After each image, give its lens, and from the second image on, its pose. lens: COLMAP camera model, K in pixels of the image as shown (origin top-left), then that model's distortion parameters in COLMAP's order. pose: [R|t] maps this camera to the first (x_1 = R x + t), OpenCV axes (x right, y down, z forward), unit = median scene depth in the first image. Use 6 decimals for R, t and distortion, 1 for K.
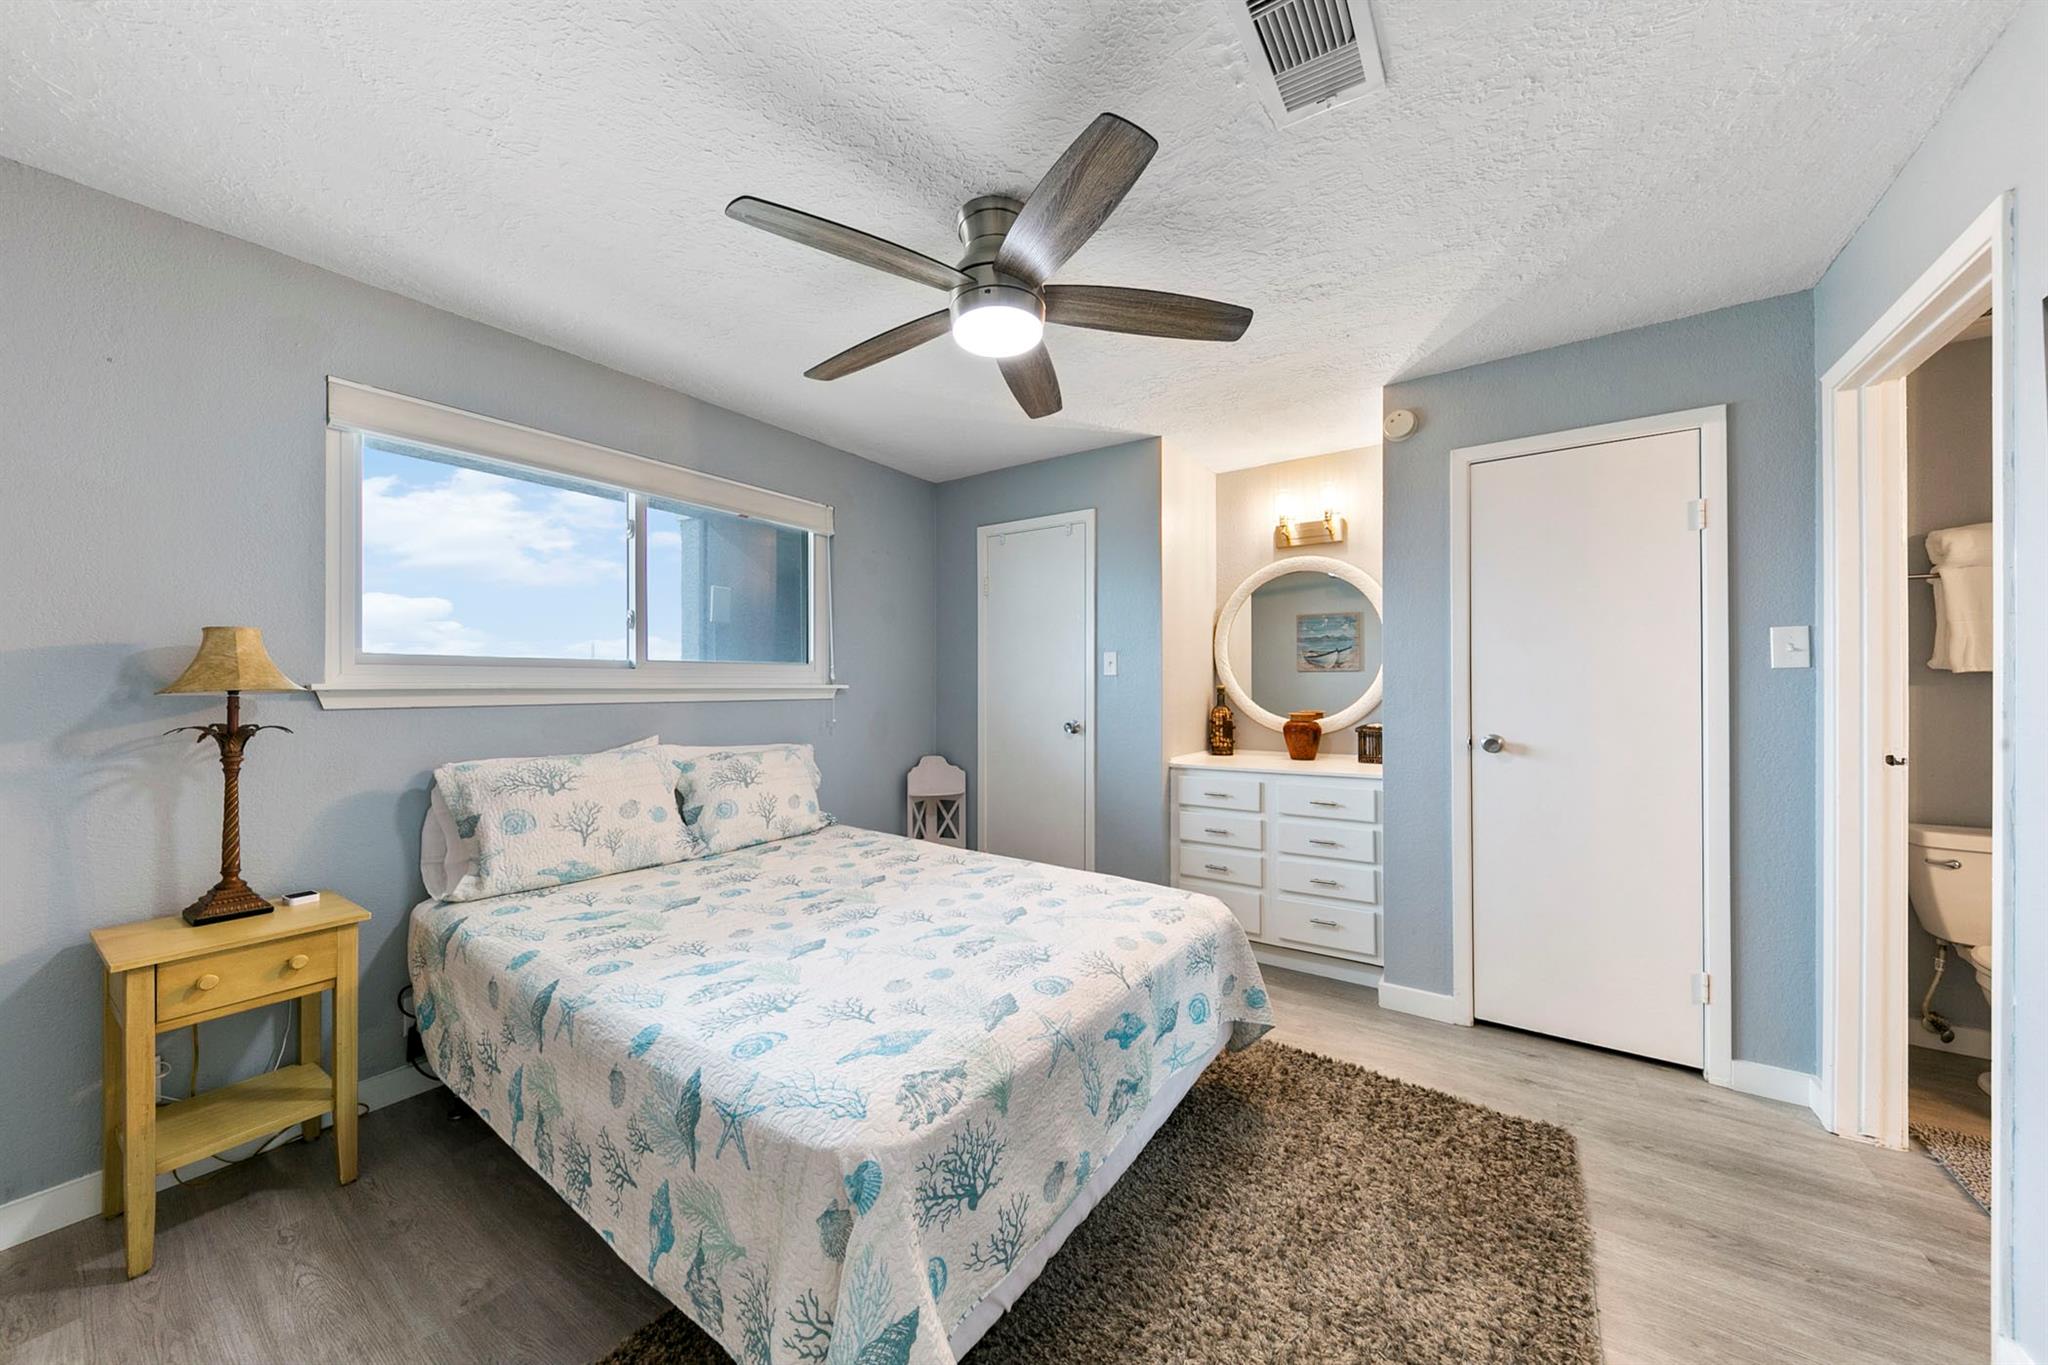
lens RADIAL K [[708.8, 0, 1030.4], [0, 708.8, 675.4], [0, 0, 1]] dist [0.005807, -0.001647]
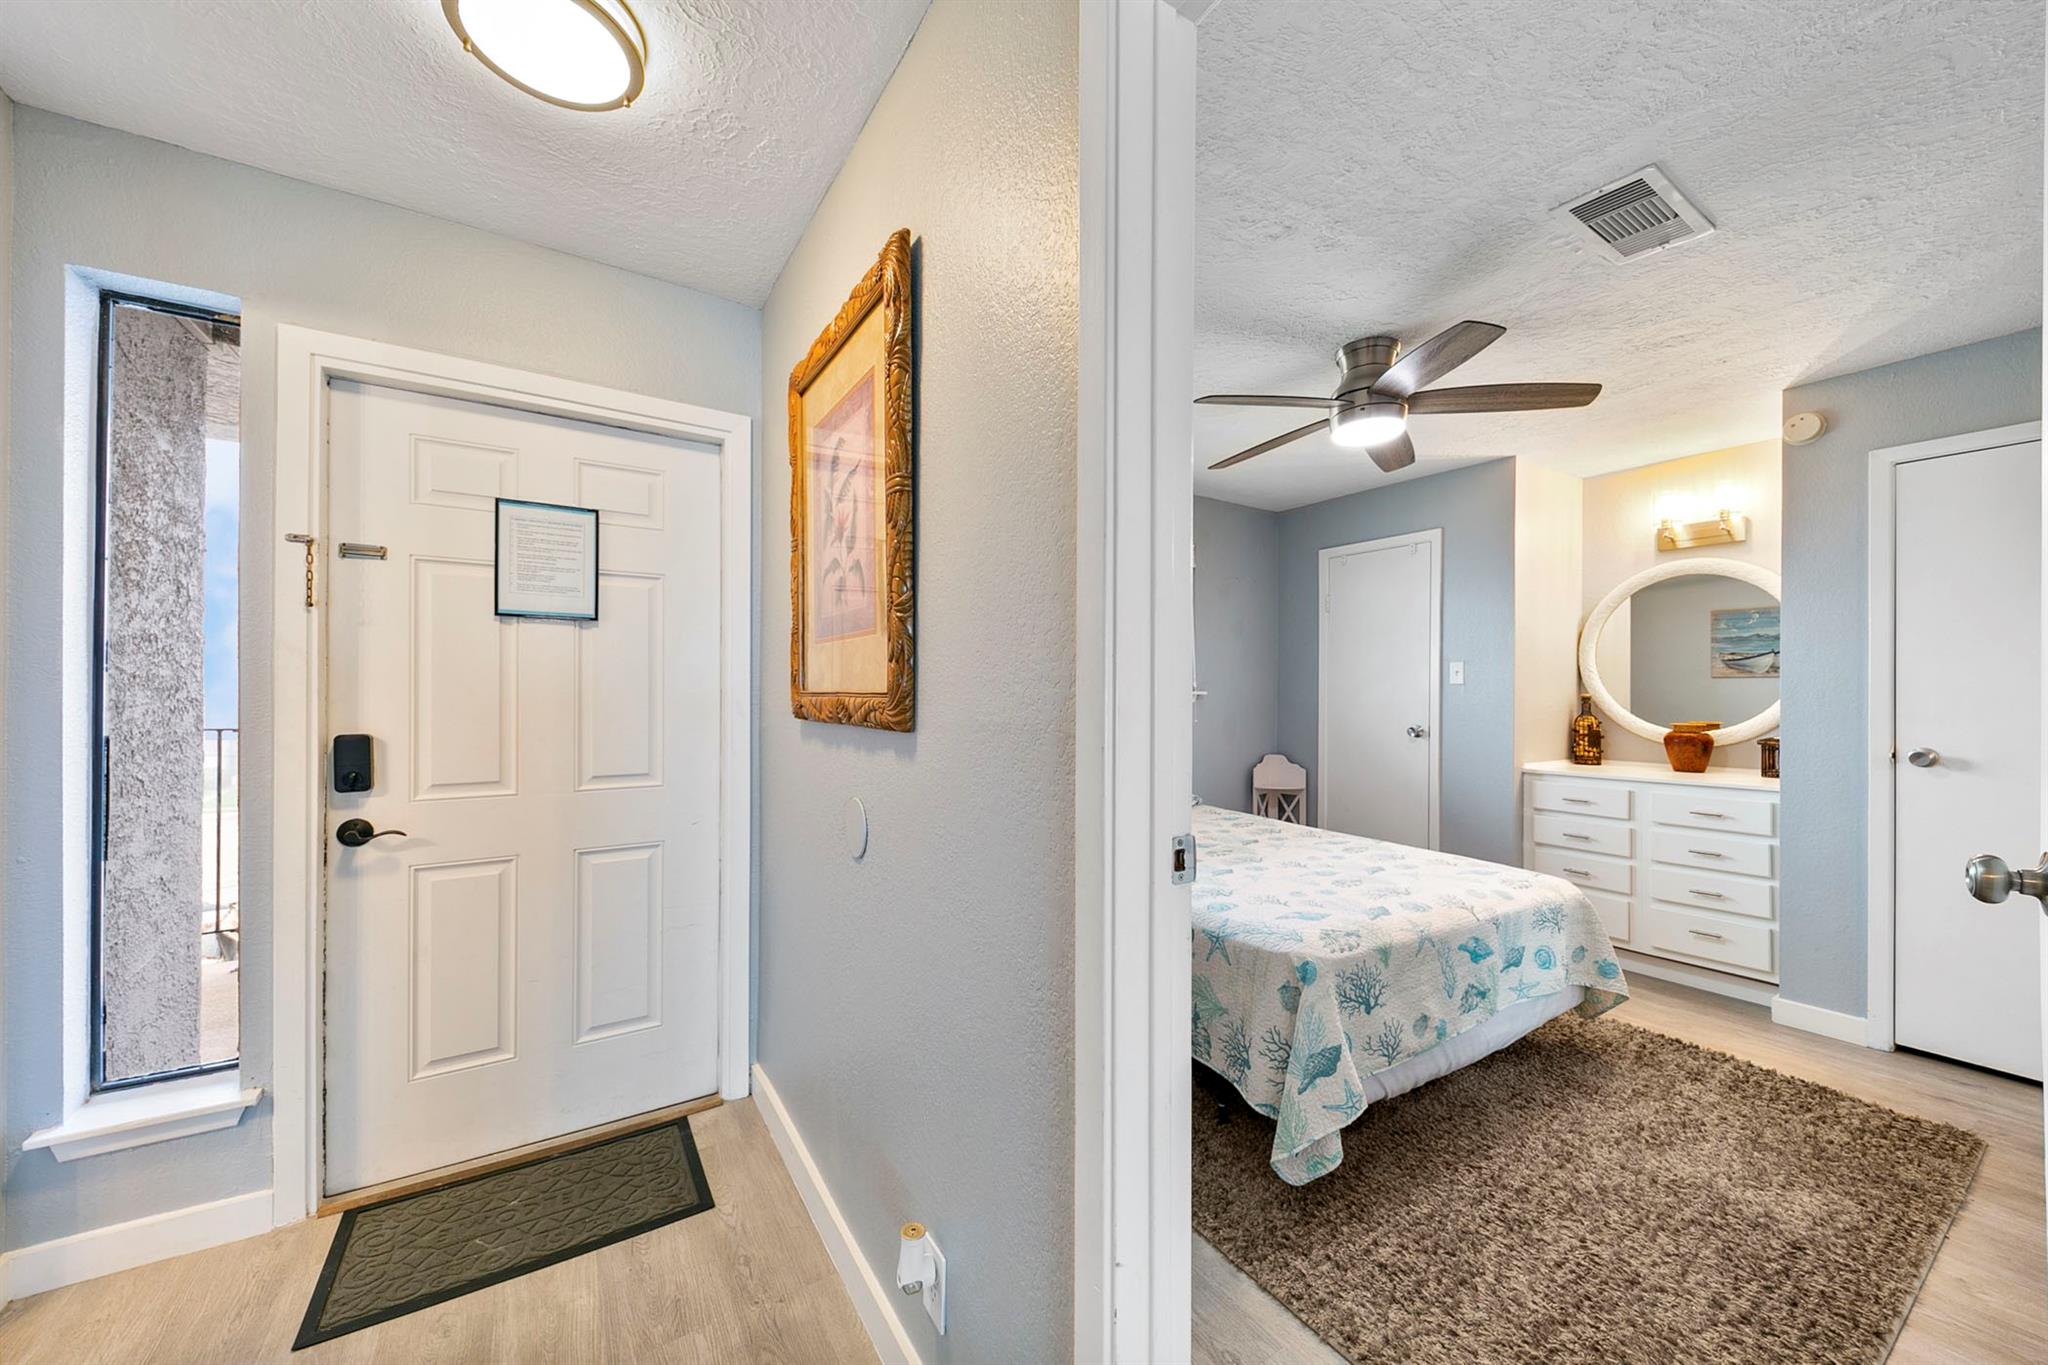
lens RADIAL K [[732.6, 0, 1023.0], [0, 732.6, 688.9], [0, 0, 1]] dist [0.006639, -0.004389]
pose [[0.915843, 0.004262, -0.401515, -0.069280], [0.000185, 0.999939, 0.011038, -0.008220], [0.401537, -0.010183, 0.915786, -0.446396]]
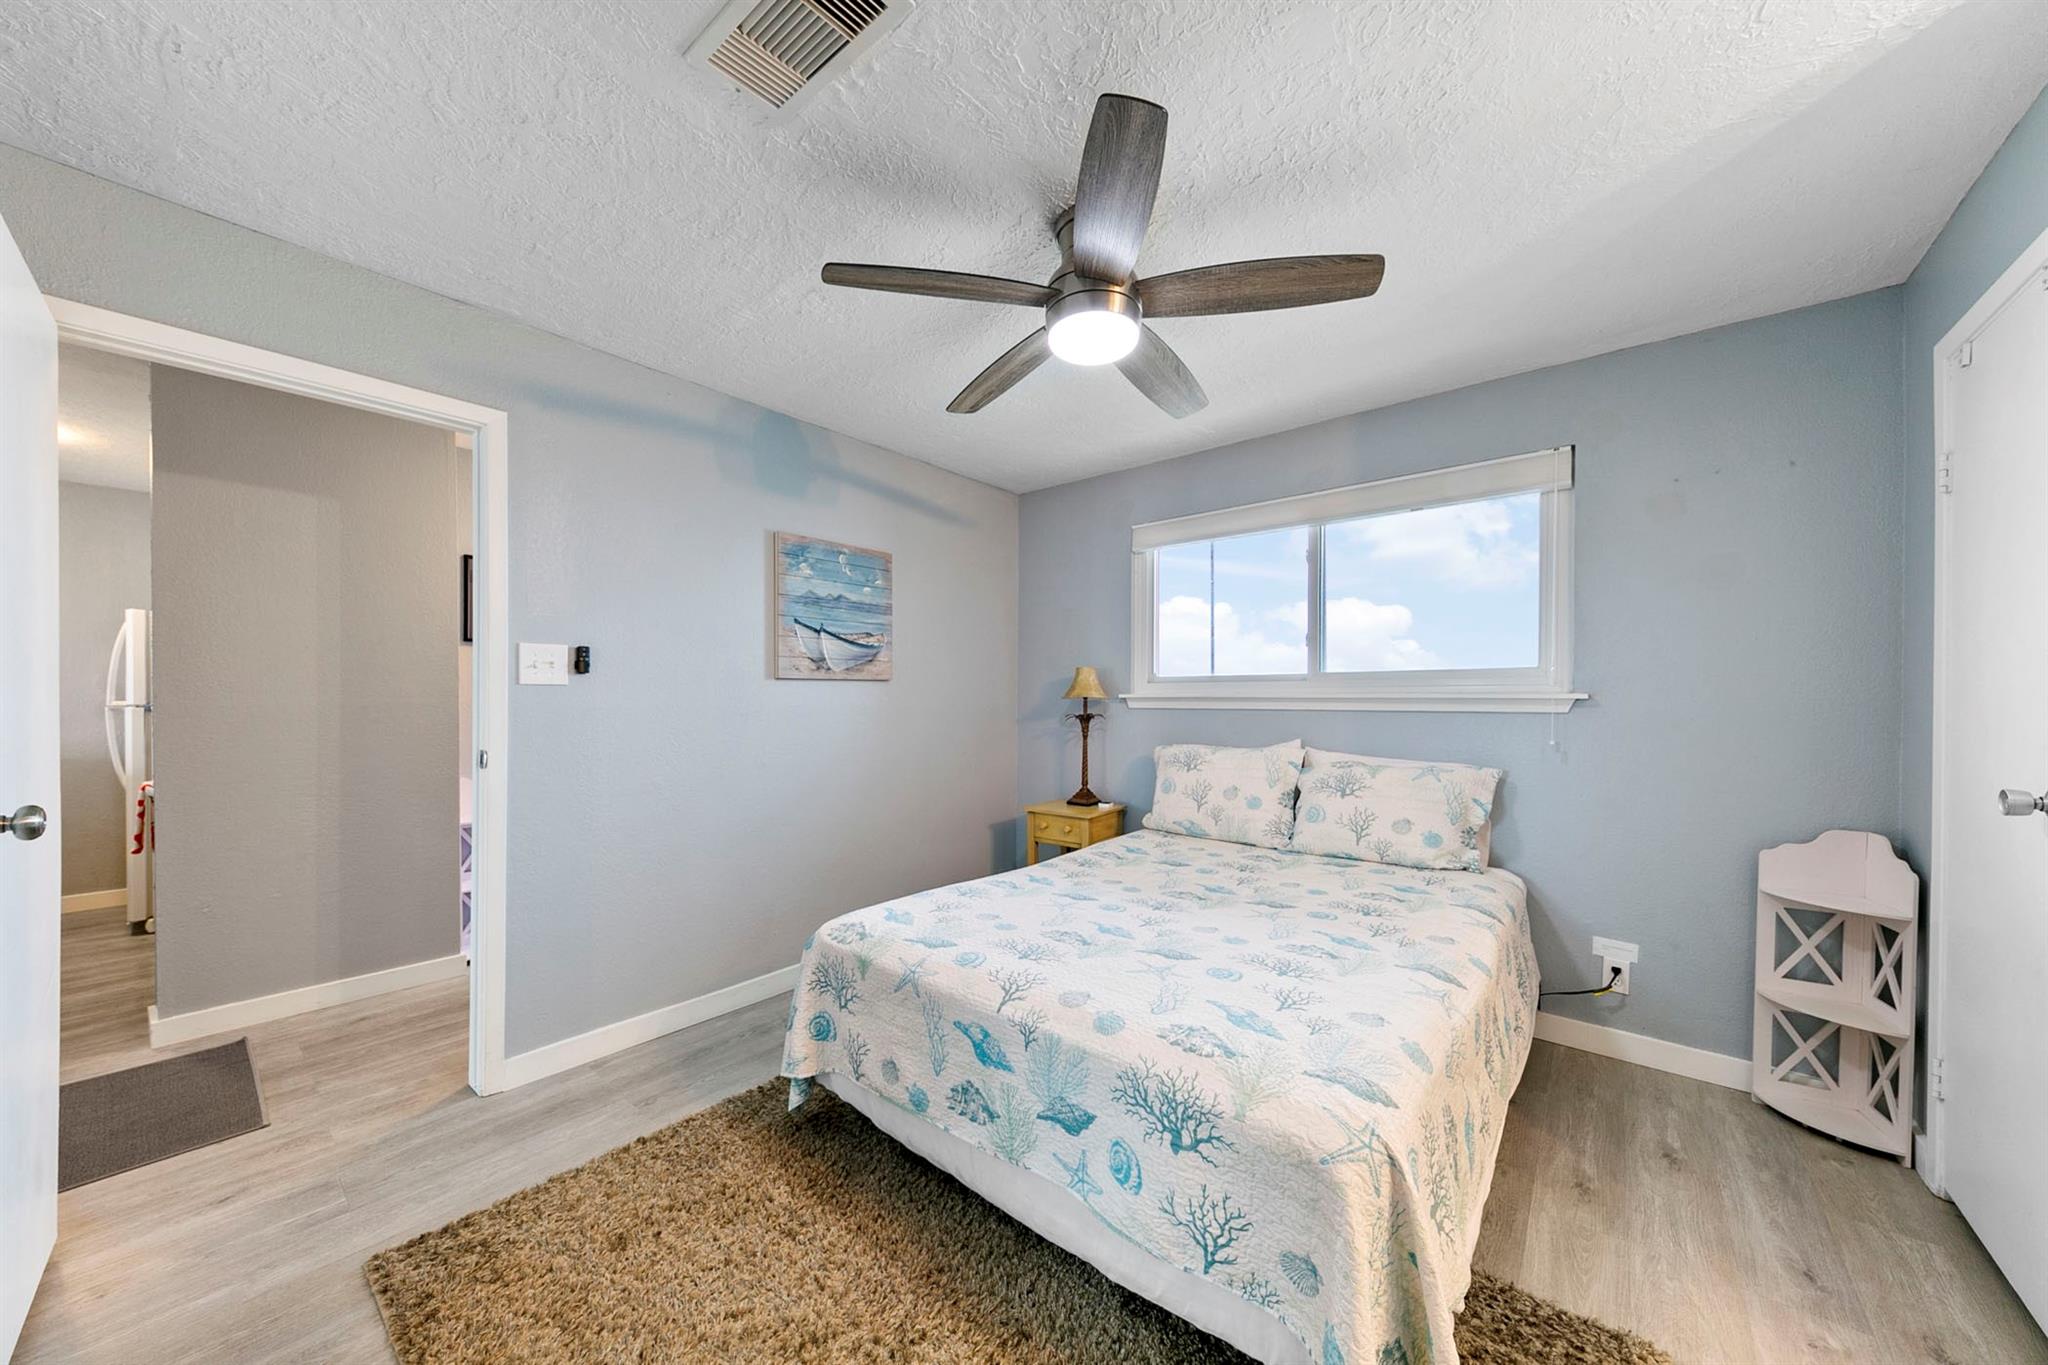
lens RADIAL K [[708.8, 0, 1025.7], [0, 708.8, 696.6], [0, 0, 1]] dist [0.005807, -0.001647]
pose [[-0.093888, -0.000375, -0.995583, 0.792753], [0.013478, 0.999908, -0.001648, 0.015635], [0.995492, -0.013573, -0.093874, 0.831330]]
